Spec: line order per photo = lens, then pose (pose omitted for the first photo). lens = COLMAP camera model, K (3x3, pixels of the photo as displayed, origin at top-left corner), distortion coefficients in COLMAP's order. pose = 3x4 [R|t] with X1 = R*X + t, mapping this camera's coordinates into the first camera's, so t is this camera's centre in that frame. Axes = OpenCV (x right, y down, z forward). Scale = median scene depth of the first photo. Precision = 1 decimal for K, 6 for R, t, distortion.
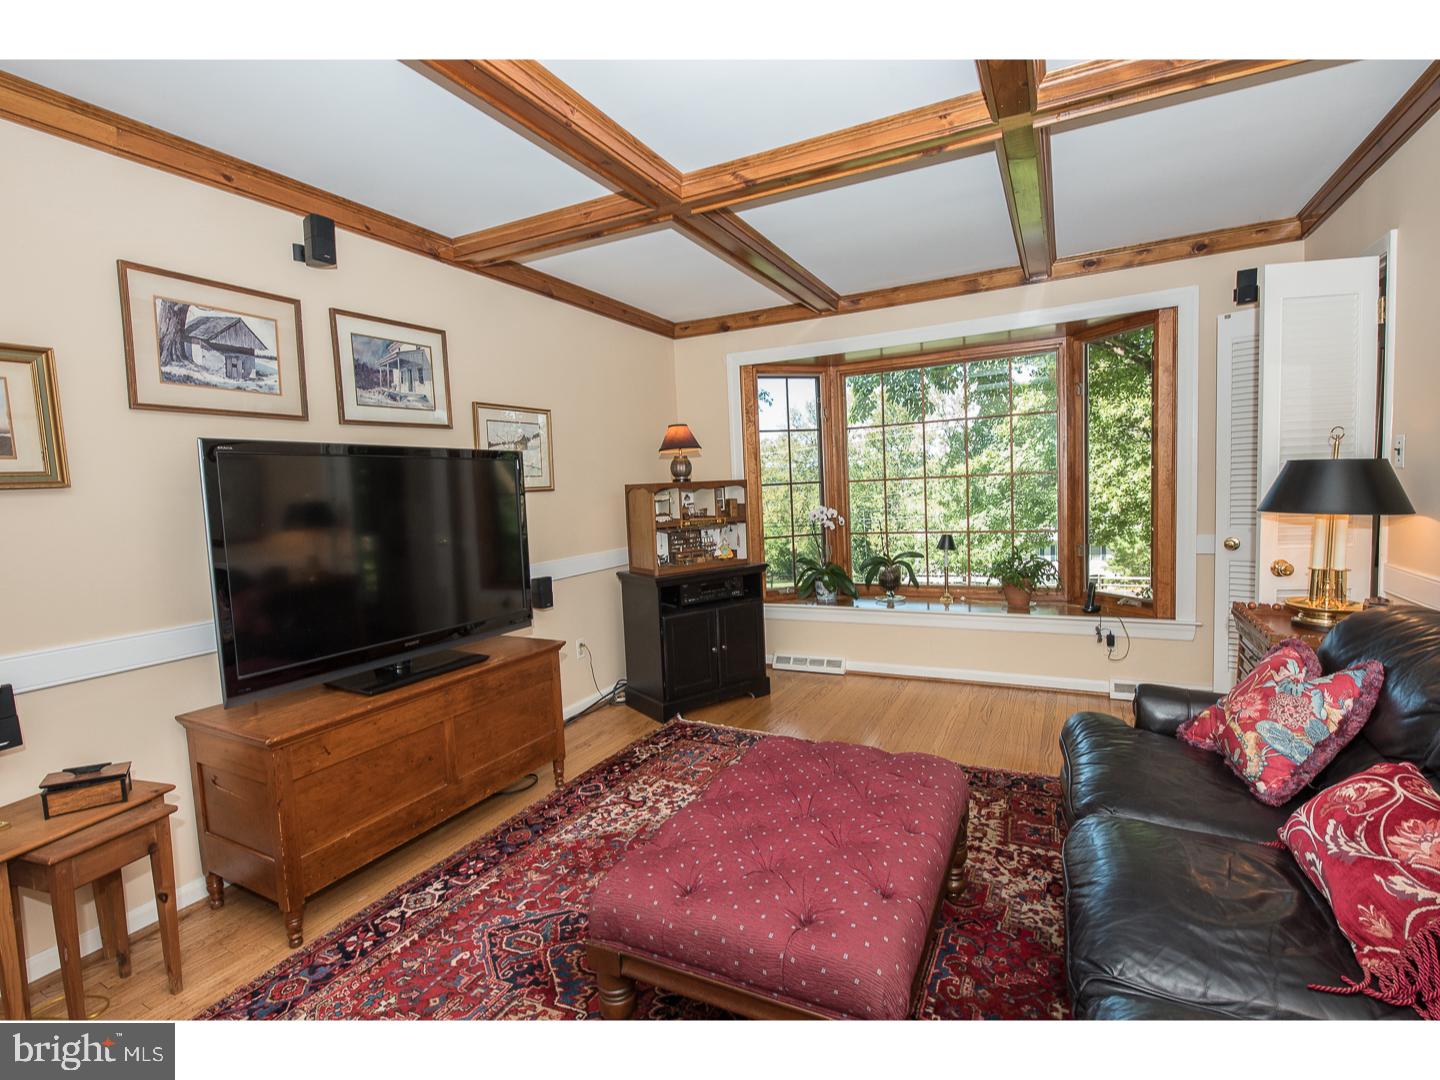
lens RADIAL K [[696.7, 0, 713.9], [0, 696.7, 540.0], [0, 0, 1]] dist [-0.005824, -0.000461]
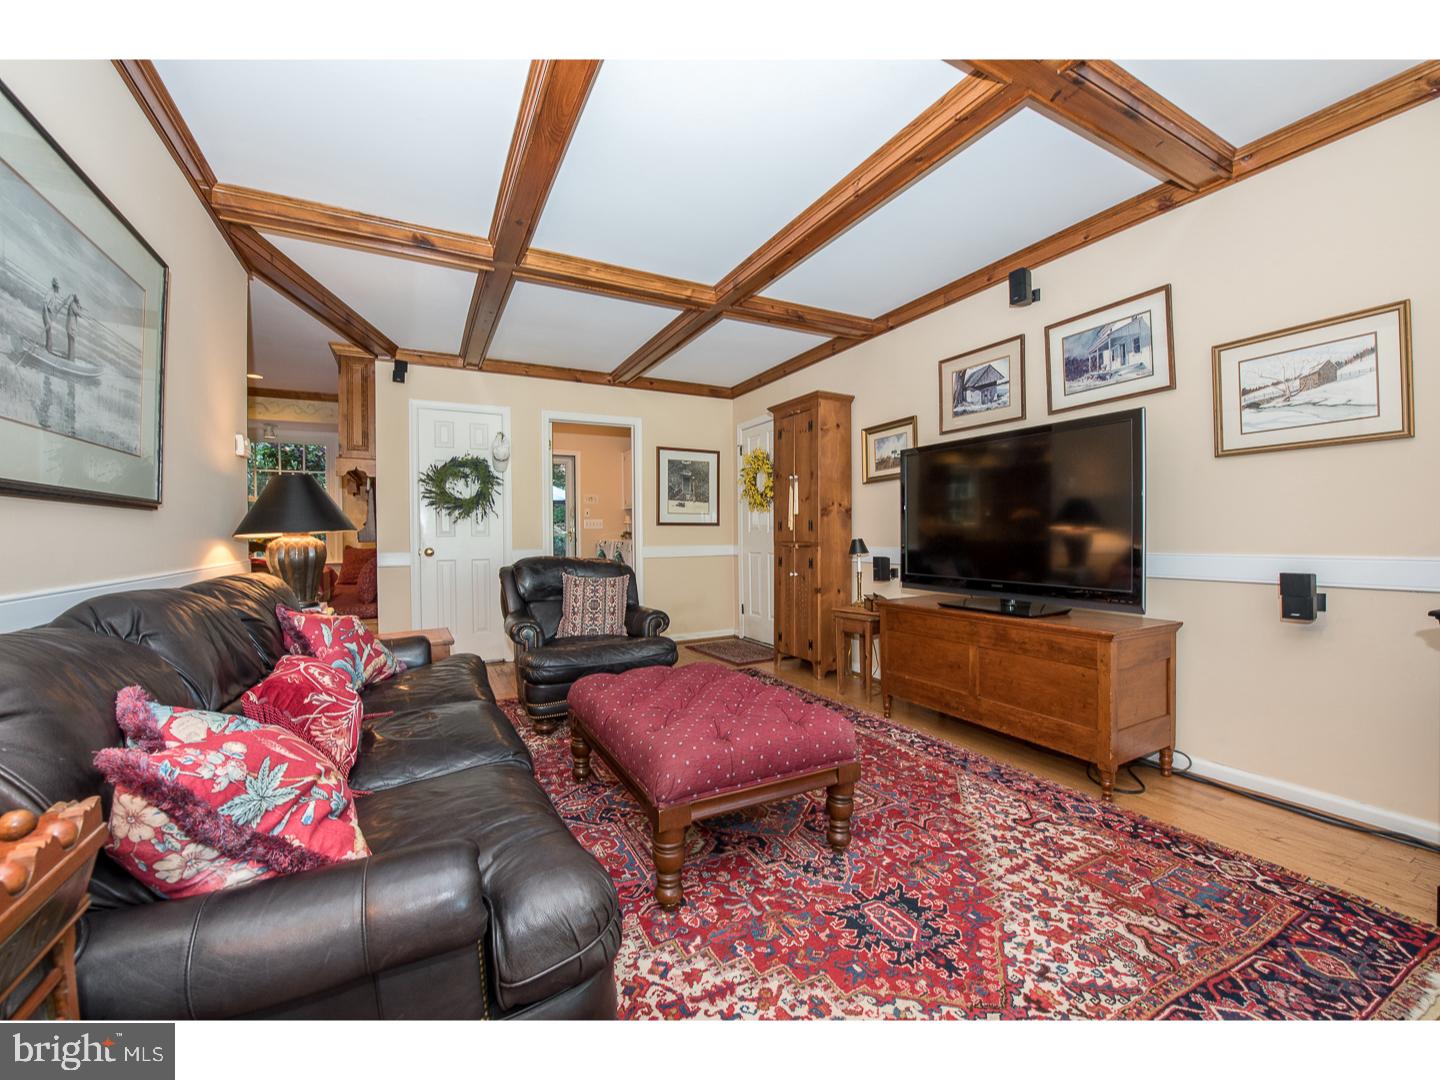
lens RADIAL K [[572.8, 0, 714.2], [0, 572.8, 534.6], [0, 0, 1]] dist [-0.021306, -0.001047]
pose [[-0.582269, 0.052958, -0.811270, 0.660019], [-0.024378, 0.996290, 0.082532, -0.018279], [0.812631, 0.067833, -0.578818, 1.082927]]
